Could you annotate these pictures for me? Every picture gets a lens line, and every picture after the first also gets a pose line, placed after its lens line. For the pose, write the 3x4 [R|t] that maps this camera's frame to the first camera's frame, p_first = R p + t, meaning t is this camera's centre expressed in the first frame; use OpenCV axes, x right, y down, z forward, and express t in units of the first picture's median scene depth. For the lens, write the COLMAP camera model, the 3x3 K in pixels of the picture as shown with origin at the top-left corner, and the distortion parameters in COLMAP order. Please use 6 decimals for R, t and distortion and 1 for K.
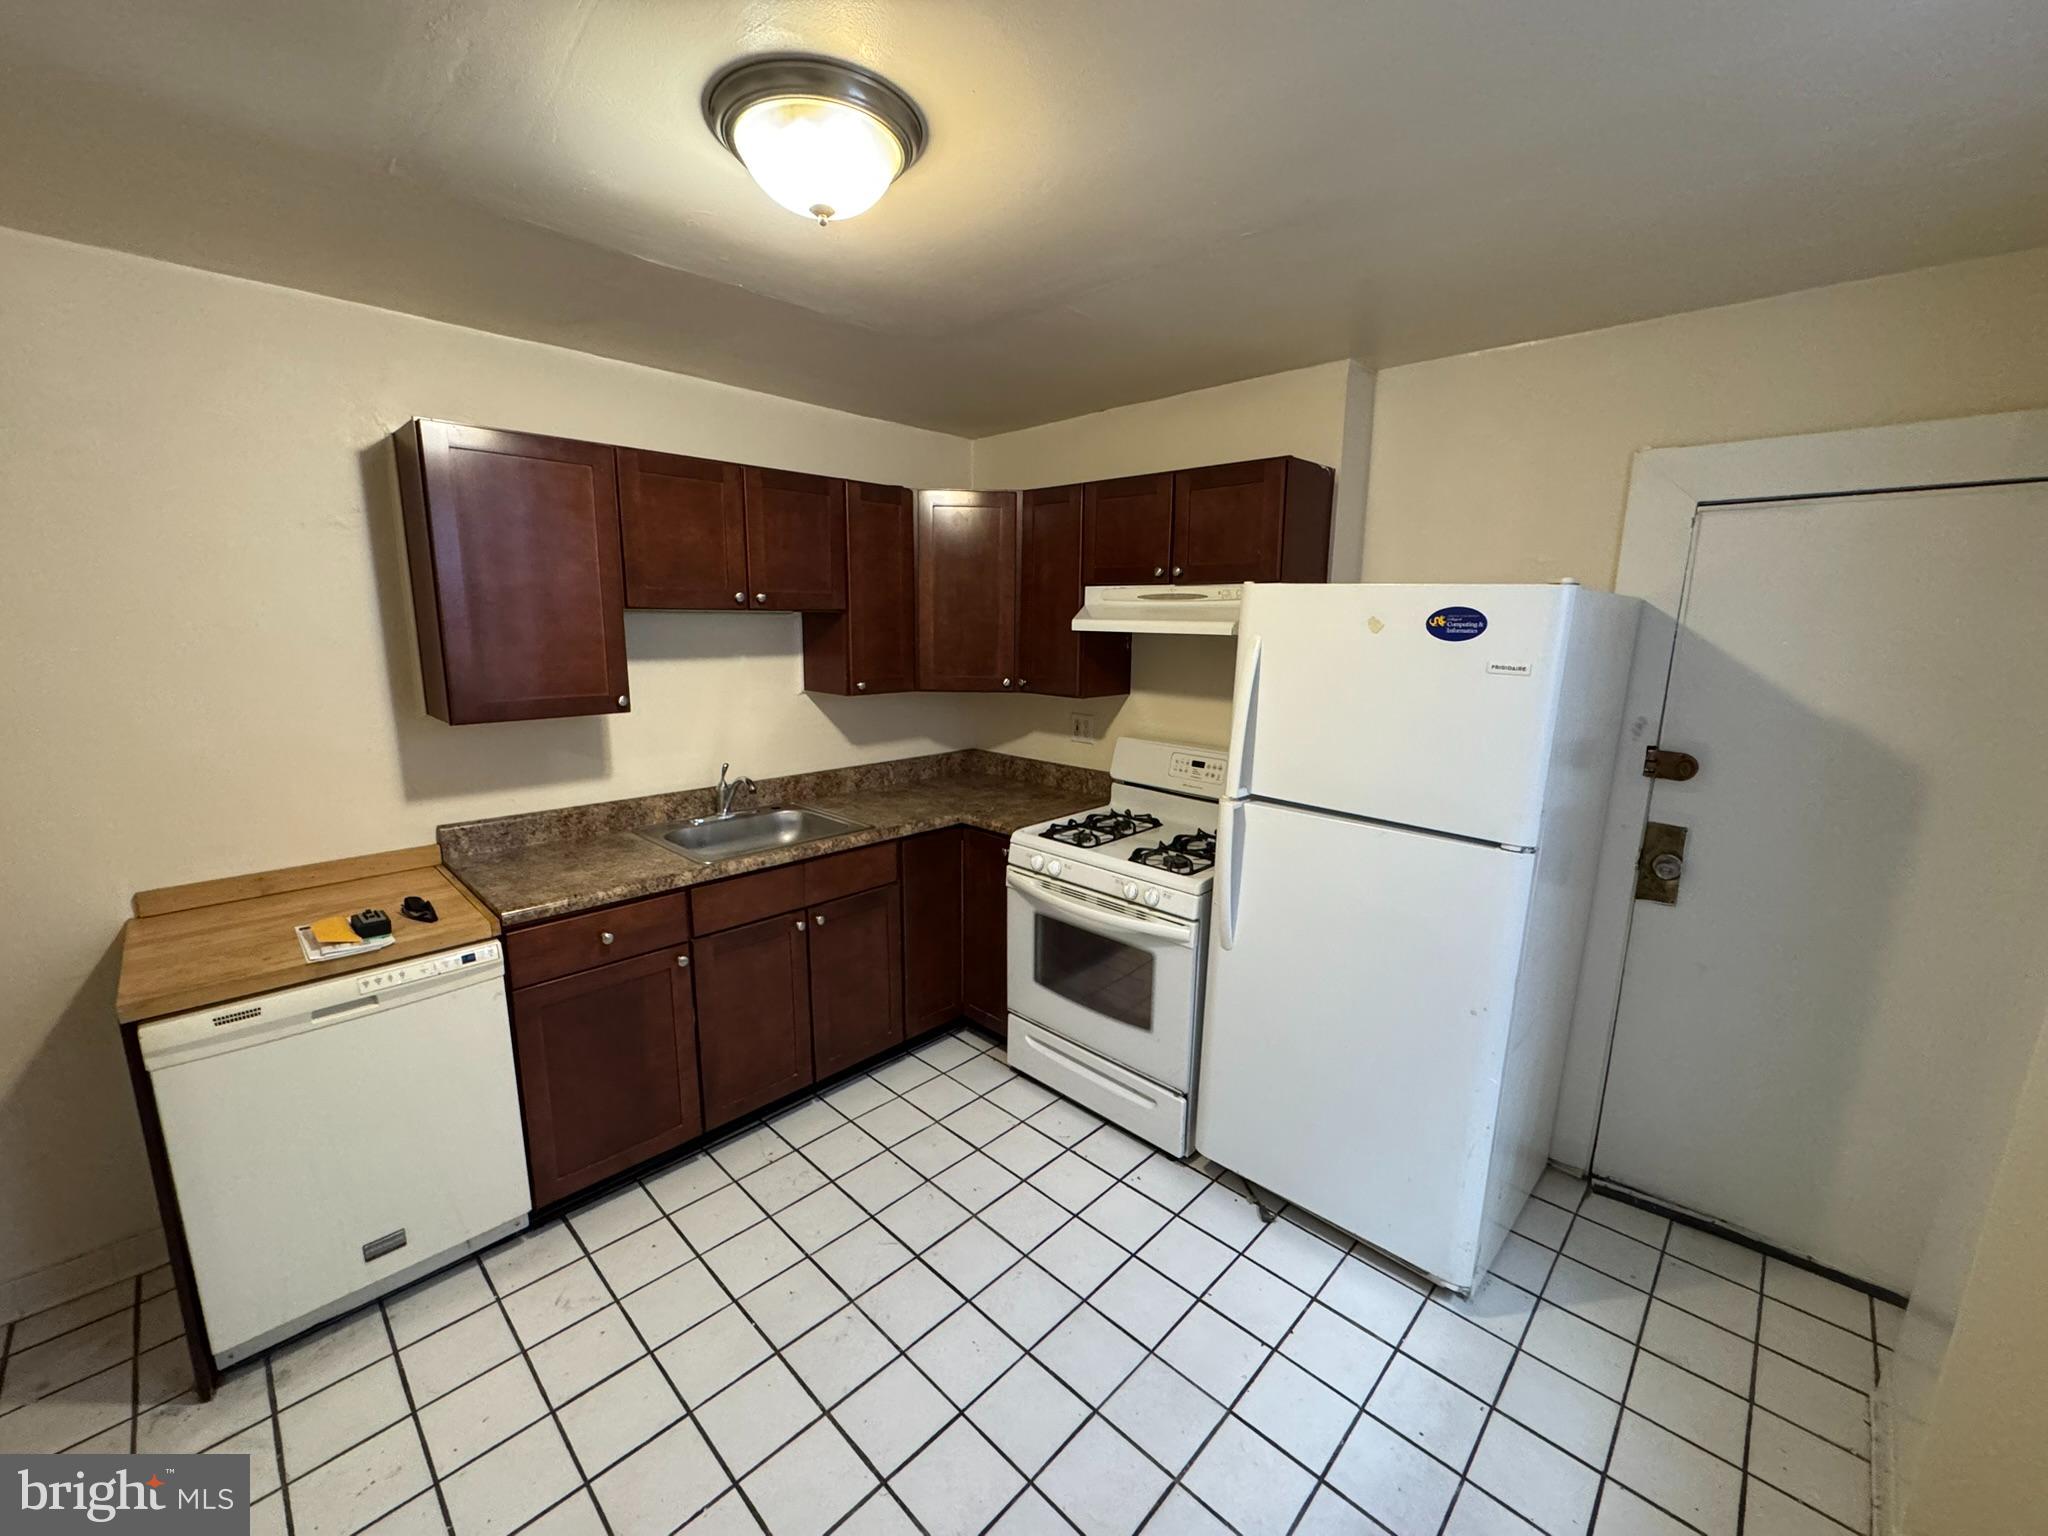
lens RADIAL K [[812.5, 0, 1024.0], [0, 812.5, 770.4], [0, 0, 1]] dist [-0.006611, 0.000475]
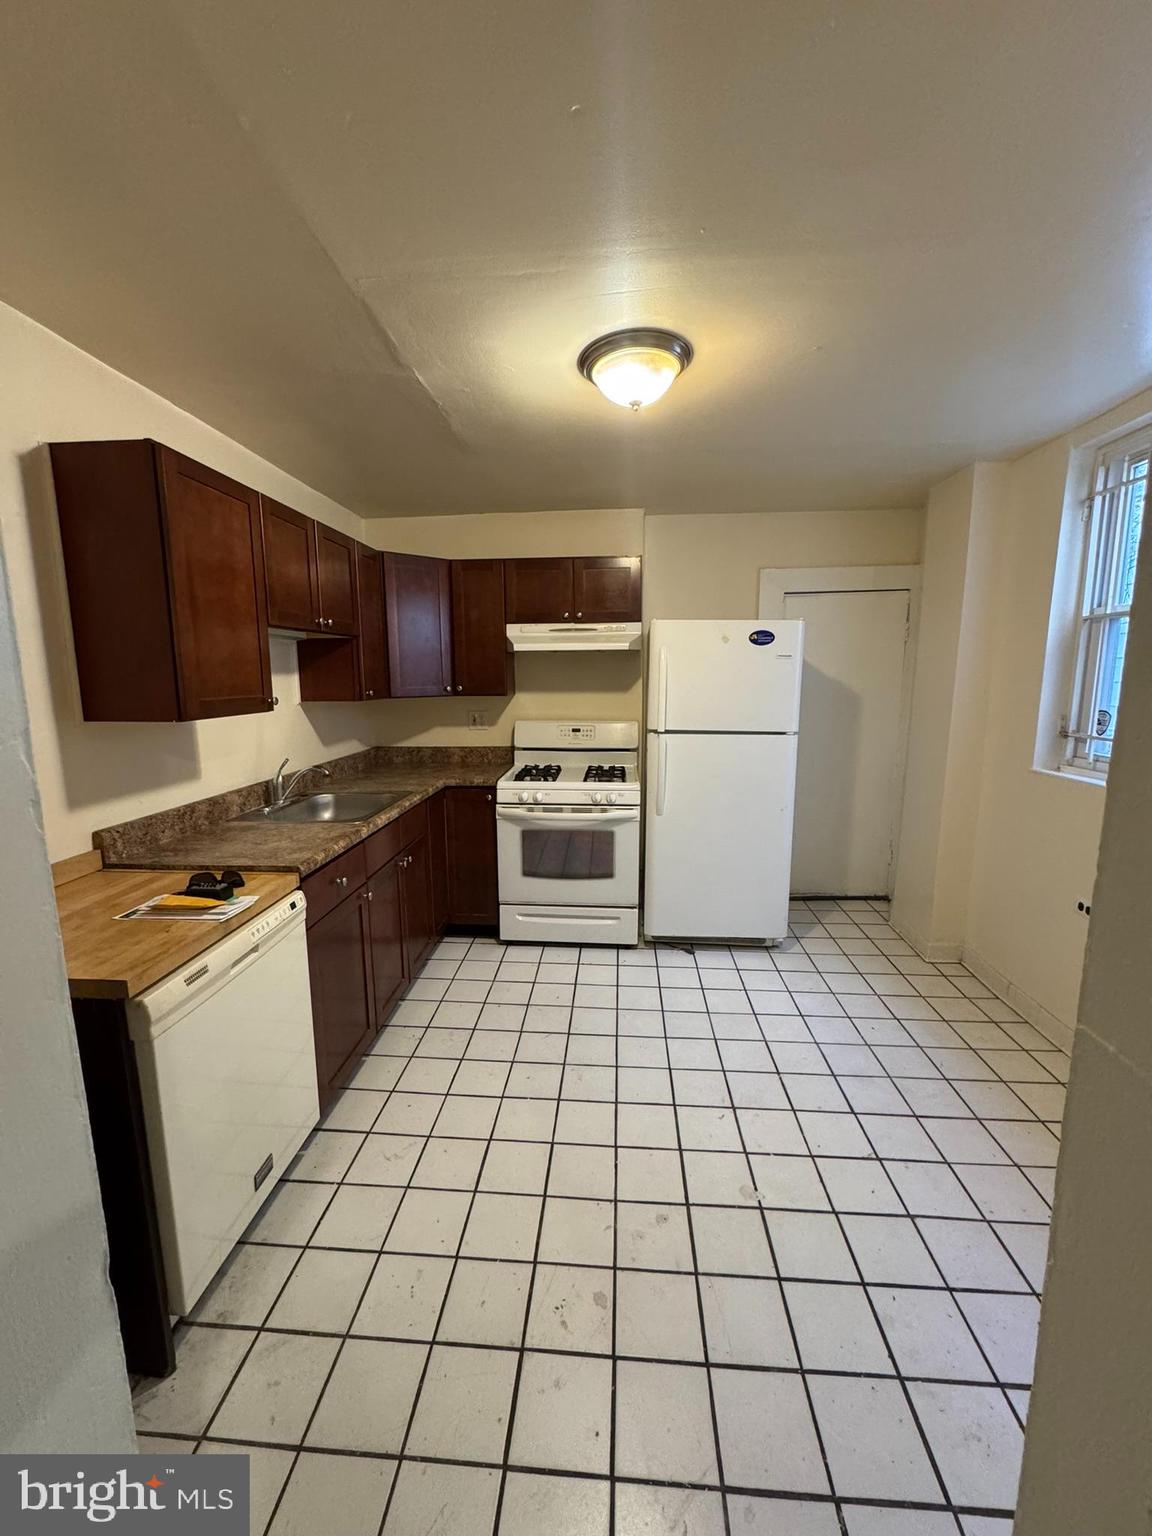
lens RADIAL K [[609.4, 0, 572.9], [0, 609.4, 766.2], [0, 0, 1]] dist [-0.006611, 0.000475]
pose [[0.769364, -0.114797, 0.628411, -0.671494], [0.137165, 0.990463, 0.013005, 0.054922], [-0.623911, 0.076191, 0.777772, 0.023052]]
